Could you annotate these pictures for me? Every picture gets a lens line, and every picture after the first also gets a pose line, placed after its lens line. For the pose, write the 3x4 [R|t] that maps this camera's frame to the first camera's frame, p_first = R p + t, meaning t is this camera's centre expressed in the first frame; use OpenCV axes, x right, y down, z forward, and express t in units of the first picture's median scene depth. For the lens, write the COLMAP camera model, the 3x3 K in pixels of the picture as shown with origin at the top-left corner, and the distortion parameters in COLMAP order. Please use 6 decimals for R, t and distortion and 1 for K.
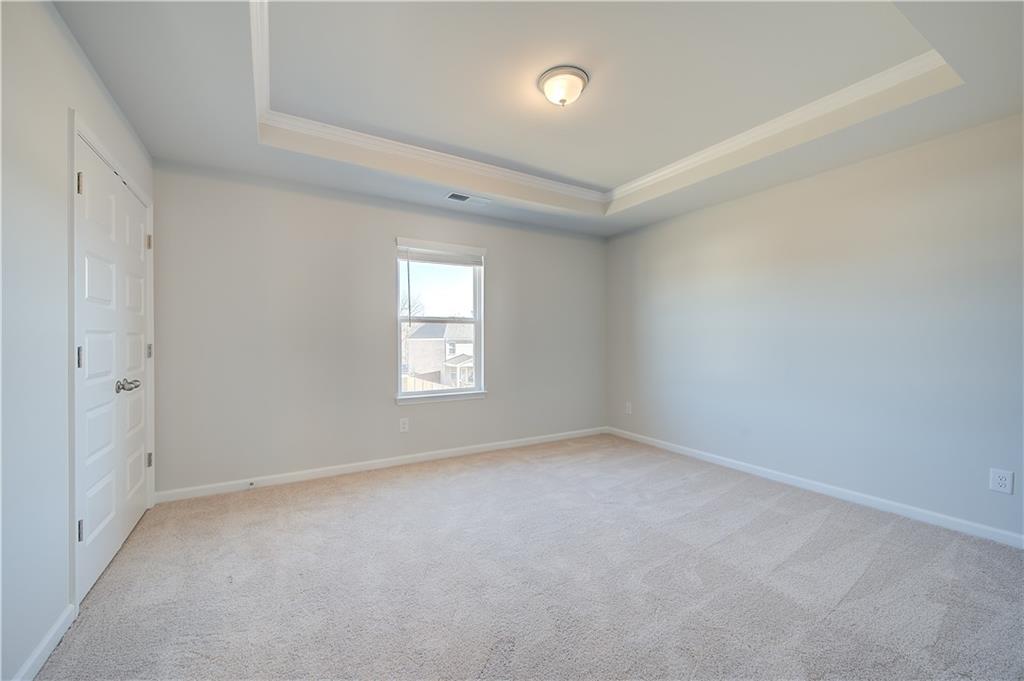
lens RADIAL K [[409.1, 0, 512.0], [0, 409.1, 340.5], [0, 0, 1]] dist [0.003468, 0.000008]
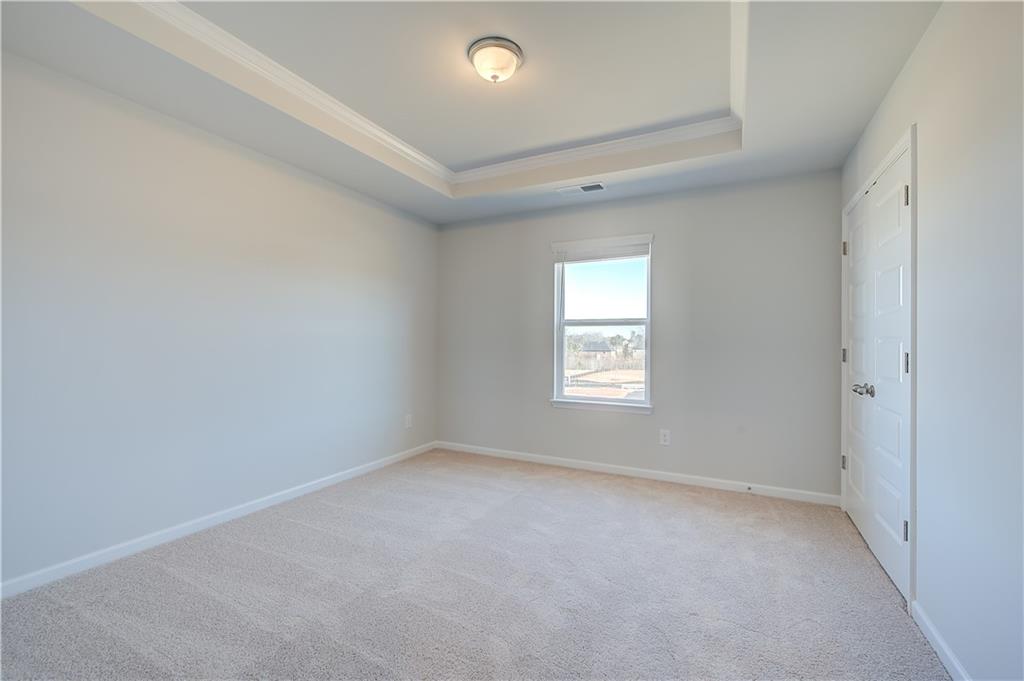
lens RADIAL K [[432.1, 0, 512.0], [0, 432.1, 340.5], [0, 0, 1]] dist [-0.054725, 0.000062]
pose [[0.522747, 0.000836, -0.852487, 0.678465], [-0.010689, 0.999927, -0.005574, -0.000217], [0.852421, 0.012026, 0.522718, 0.403558]]
